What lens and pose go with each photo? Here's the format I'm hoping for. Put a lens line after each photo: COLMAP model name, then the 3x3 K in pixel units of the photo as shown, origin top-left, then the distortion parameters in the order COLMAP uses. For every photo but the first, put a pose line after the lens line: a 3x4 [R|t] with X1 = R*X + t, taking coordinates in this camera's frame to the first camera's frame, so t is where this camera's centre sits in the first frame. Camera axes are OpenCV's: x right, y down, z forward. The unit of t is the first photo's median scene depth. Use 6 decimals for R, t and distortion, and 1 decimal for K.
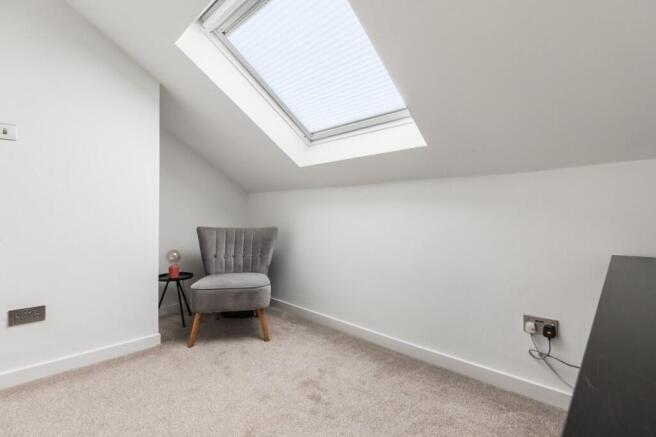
lens RADIAL K [[297.4, 0, 327.0], [0, 297.4, 216.3], [0, 0, 1]] dist [0.001444, 0.000064]
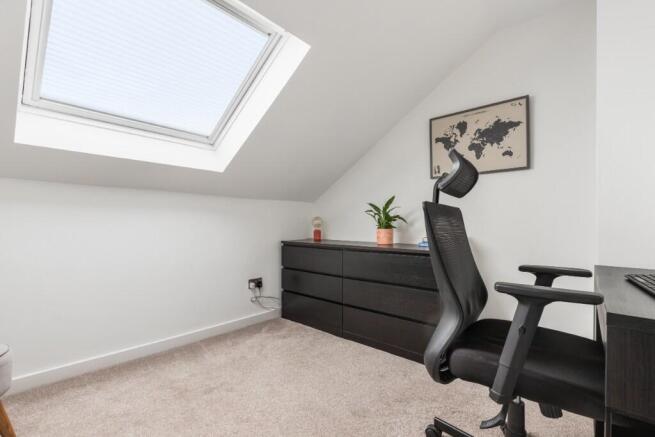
lens RADIAL K [[296.9, 0, 326.4], [0, 296.9, 220.9], [0, 0, 1]] dist [0.001444, 0.000064]
pose [[-0.000557, 0.008007, 0.999968, -1.085491], [0.005456, 0.999953, -0.008004, 0.003180], [-0.999985, 0.005451, -0.000600, 0.549593]]
